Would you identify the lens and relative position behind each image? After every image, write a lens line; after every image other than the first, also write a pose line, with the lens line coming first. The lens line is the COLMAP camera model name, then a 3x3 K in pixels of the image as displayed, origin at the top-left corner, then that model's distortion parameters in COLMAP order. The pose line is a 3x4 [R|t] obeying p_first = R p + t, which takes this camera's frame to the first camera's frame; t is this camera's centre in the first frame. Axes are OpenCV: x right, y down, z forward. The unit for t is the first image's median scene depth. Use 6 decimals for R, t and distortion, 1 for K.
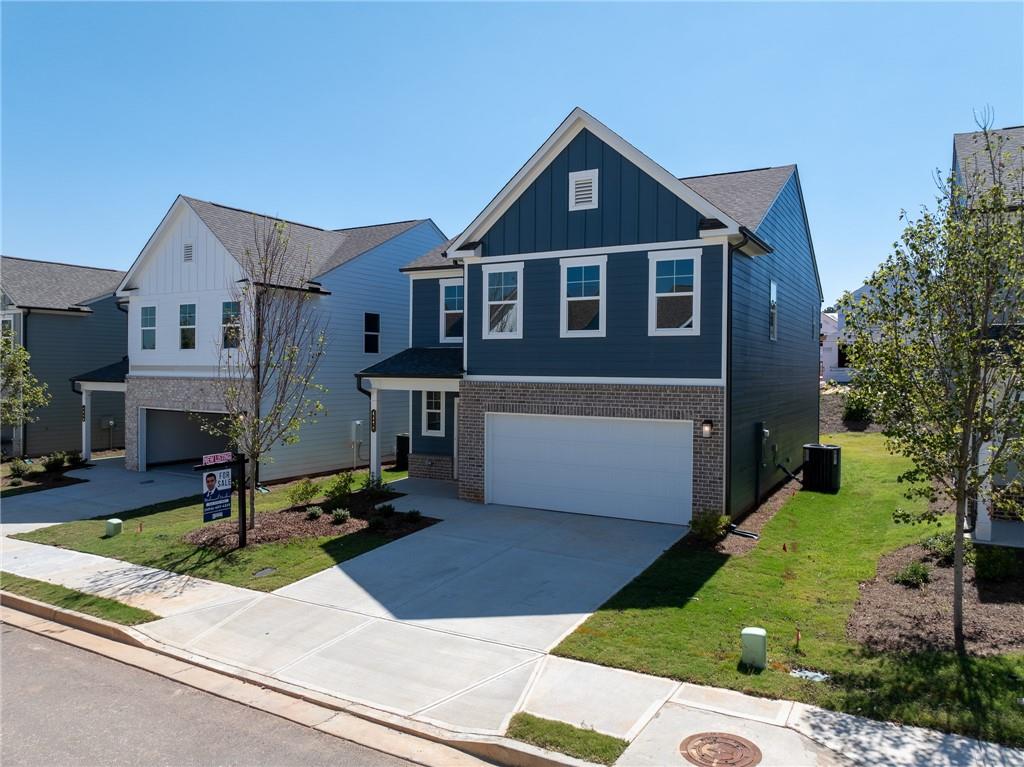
lens RADIAL K [[721.2, 0, 512.0], [0, 721.2, 383.5], [0, 0, 1]] dist [-0.034332, -0.004548]
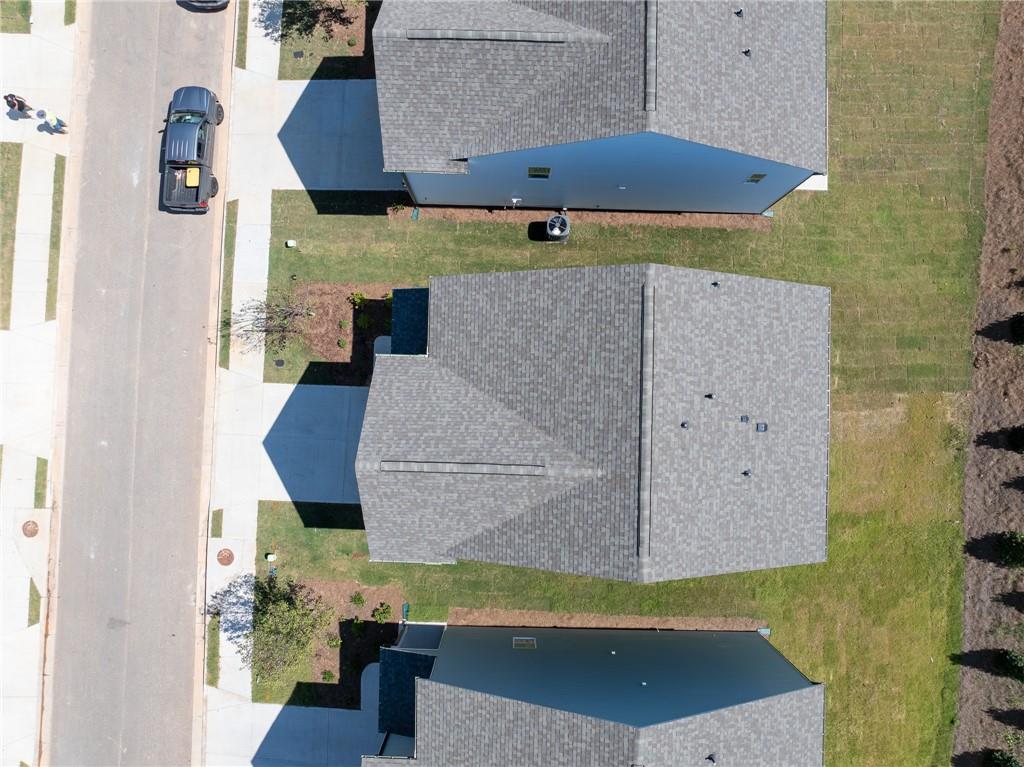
lens RADIAL K [[721.2, 0, 512.0], [0, 721.2, 383.5], [0, 0, 1]] dist [-0.034332, -0.004548]
pose [[0.481241, 0.875758, -0.038154, 0.160664], [-0.010256, 0.049147, 0.998739, -1.802313], [0.876528, -0.480243, 0.032633, 1.295605]]
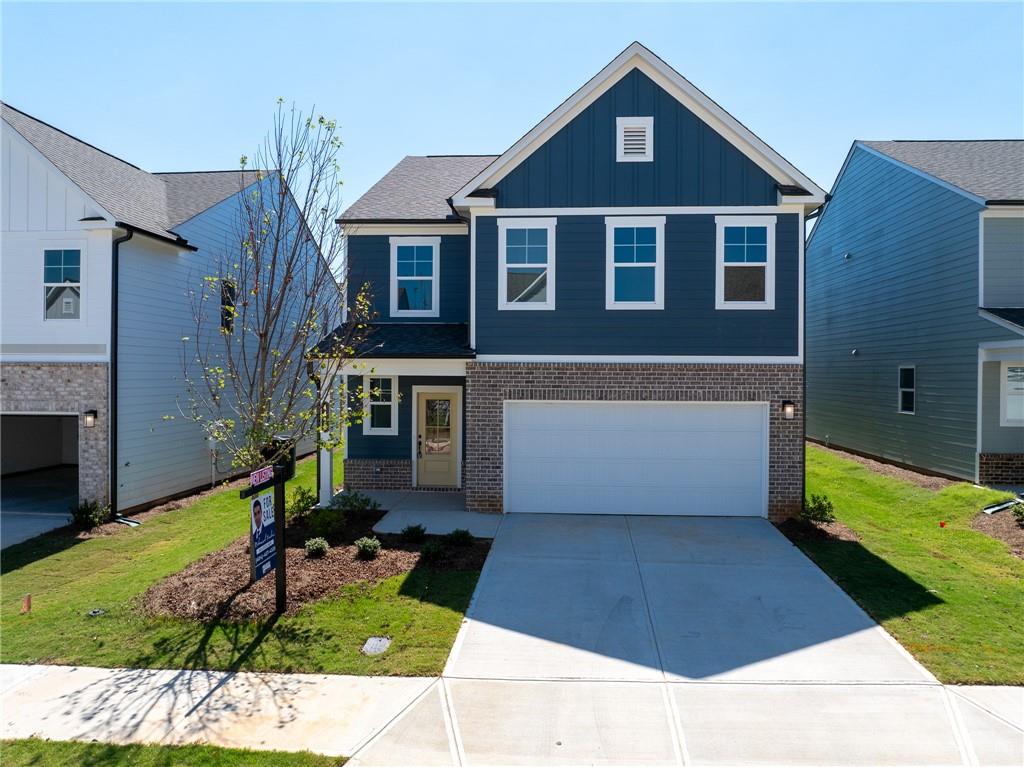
lens RADIAL K [[721.2, 0, 512.0], [0, 721.2, 383.5], [0, 0, 1]] dist [-0.034332, -0.004548]
pose [[0.899919, -0.010261, 0.435936, -0.419840], [0.010668, 0.999942, 0.001513, 0.021894], [-0.435926, 0.003289, 0.899976, 0.295455]]
